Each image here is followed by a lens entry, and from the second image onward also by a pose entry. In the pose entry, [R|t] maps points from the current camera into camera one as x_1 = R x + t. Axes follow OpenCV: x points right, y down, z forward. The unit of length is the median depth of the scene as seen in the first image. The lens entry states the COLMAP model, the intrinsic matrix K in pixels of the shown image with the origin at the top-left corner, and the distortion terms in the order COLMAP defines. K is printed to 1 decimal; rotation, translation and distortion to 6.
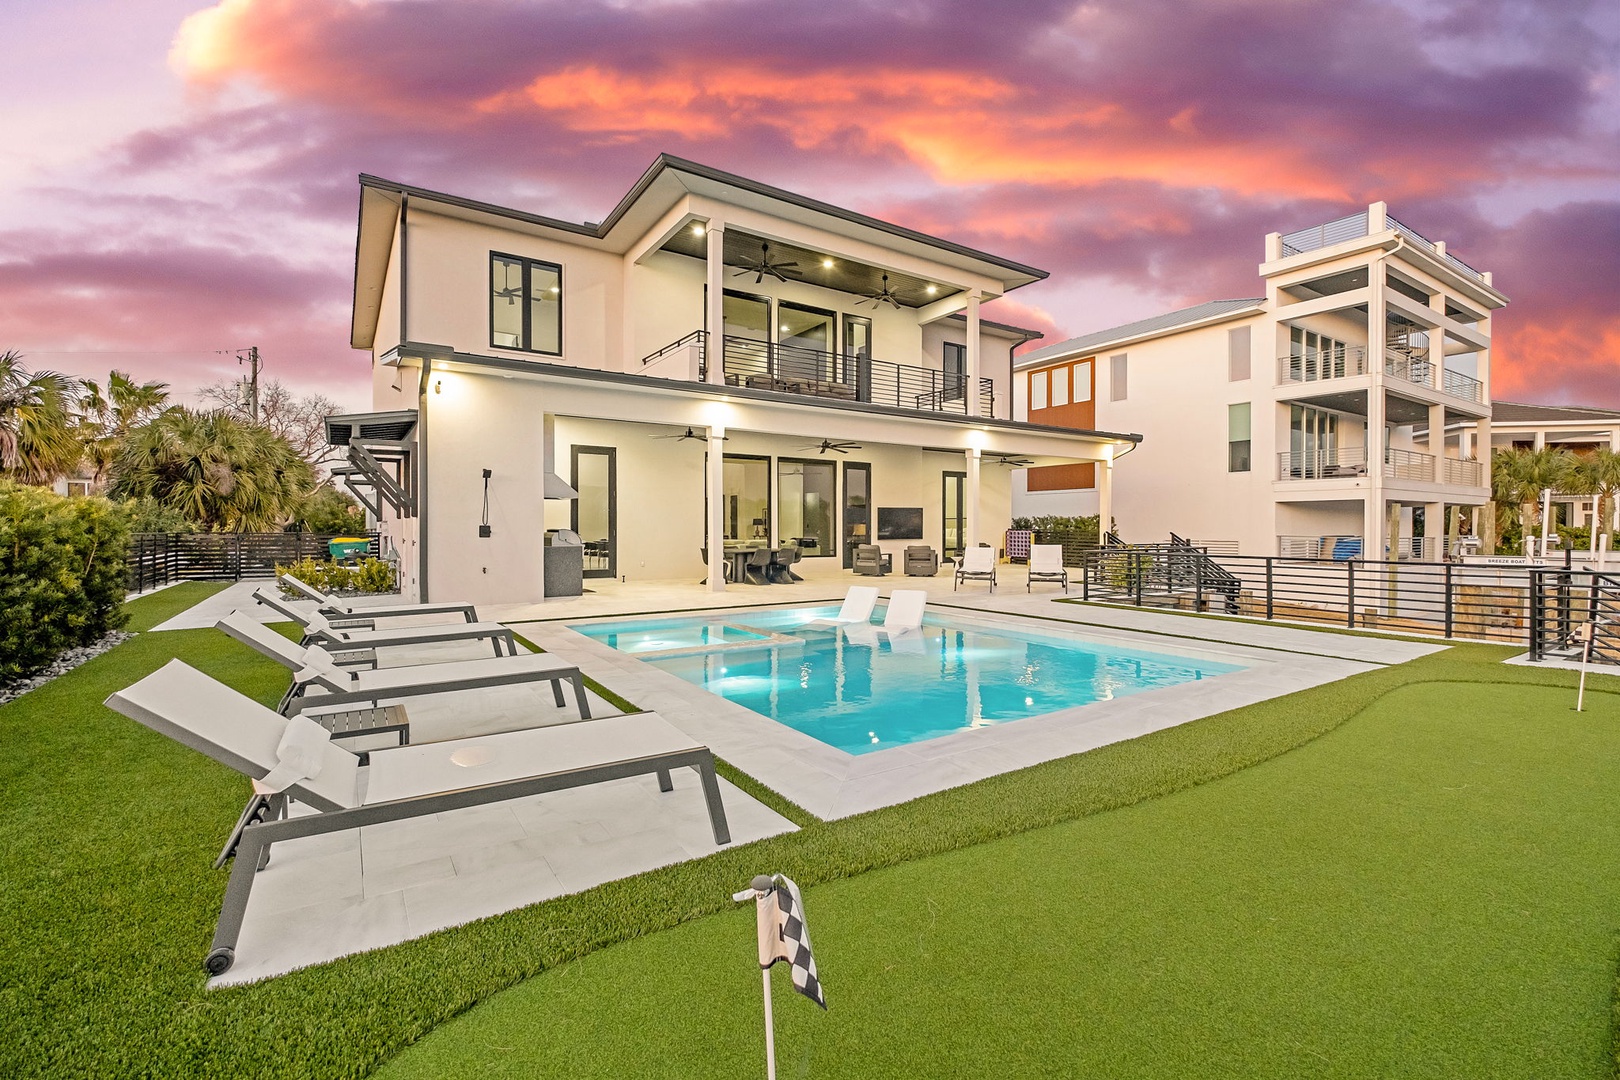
lens RADIAL K [[692.8, 0, 760.8], [0, 692.8, 534.0], [0, 0, 1]] dist [-0.000448, -0.002363]
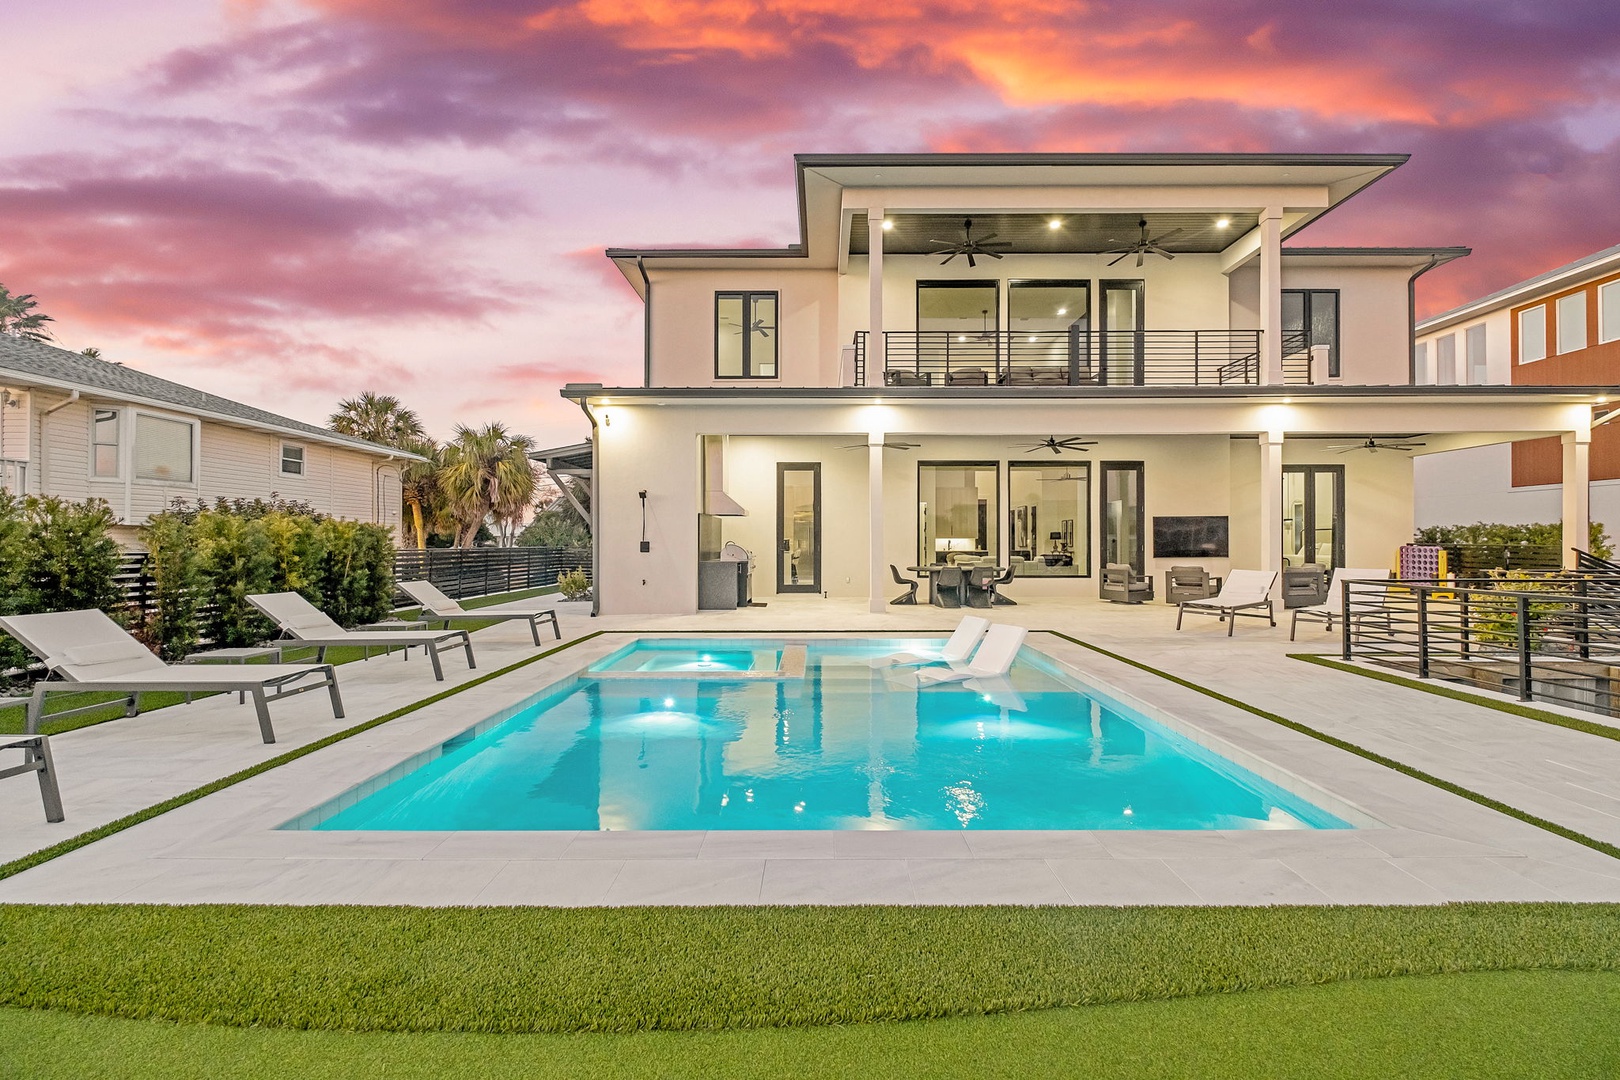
lens RADIAL K [[668.5, 0, 810.0], [0, 668.5, 540.0], [0, 0, 1]] dist [-0.001582, -0.000522]
pose [[0.846864, -0.003516, -0.531798, 0.294971], [-0.002839, 0.999934, -0.011132, -0.002768], [0.531802, 0.010937, 0.846798, 0.183431]]
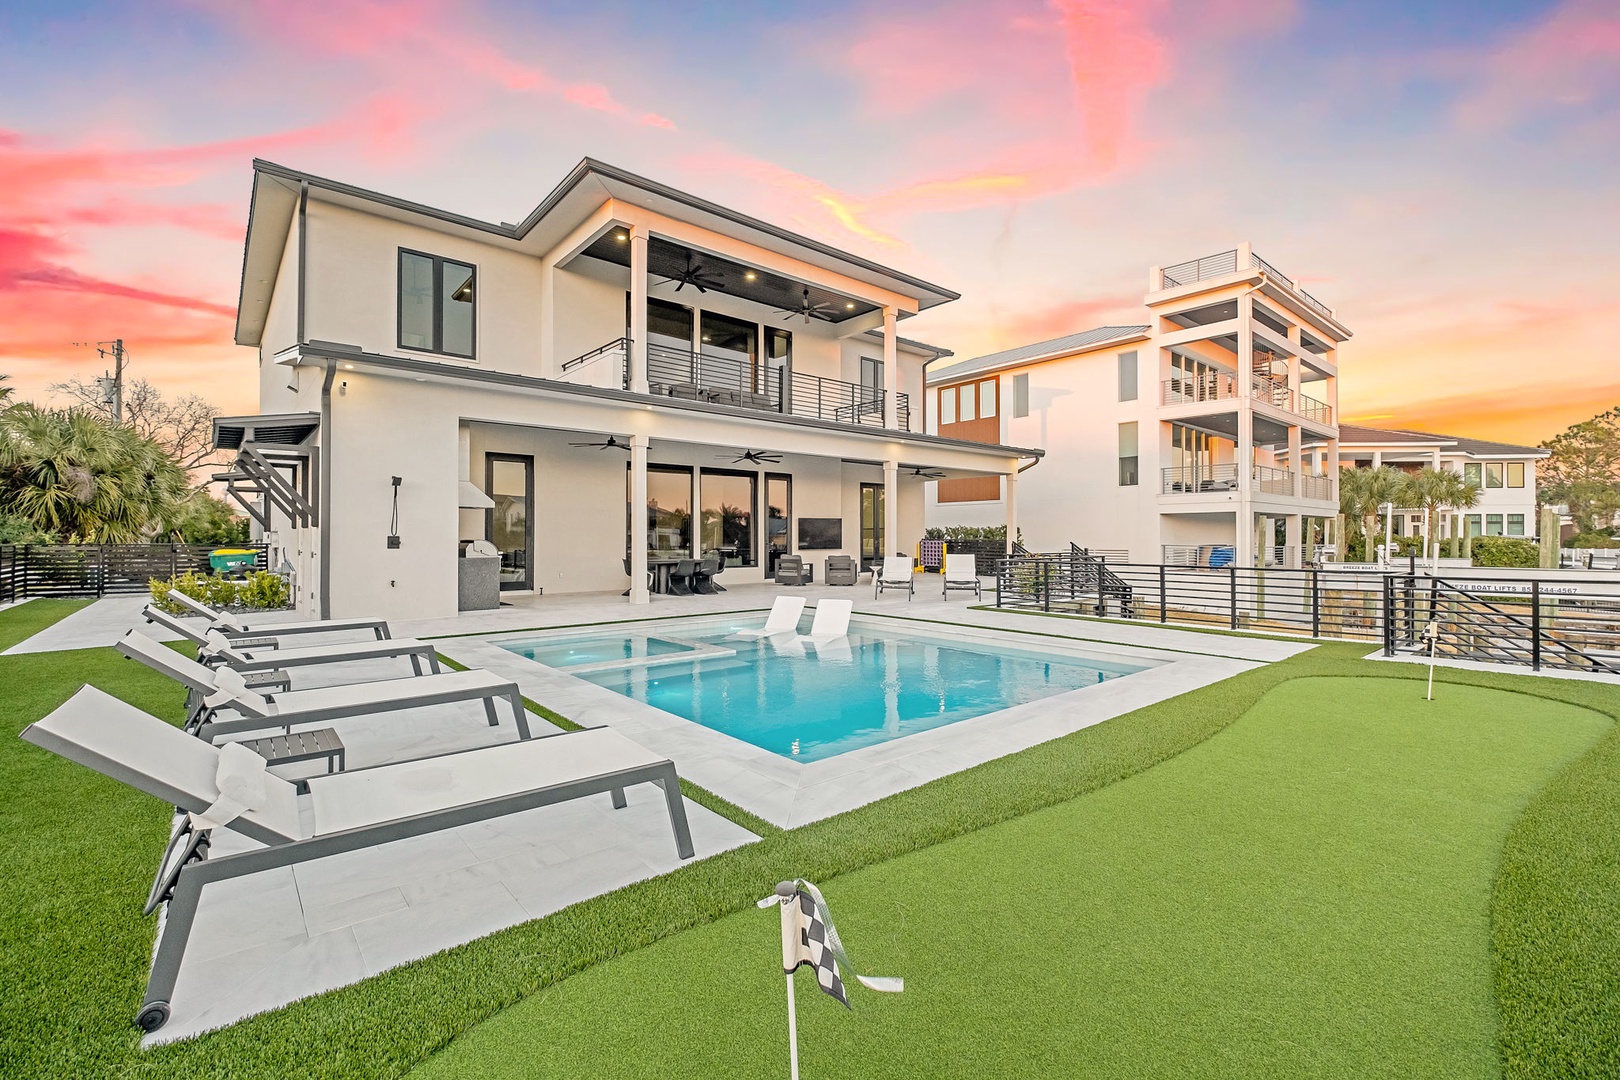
lens RADIAL K [[697.0, 0, 757.6], [0, 697.0, 532.0], [0, 0, 1]] dist [0.000330, -0.002918]
pose [[0.992825, 0.000251, 0.119574, -0.014399], [0.001852, 0.999846, -0.017469, -0.000054], [-0.119560, 0.017565, 0.992672, -0.001574]]
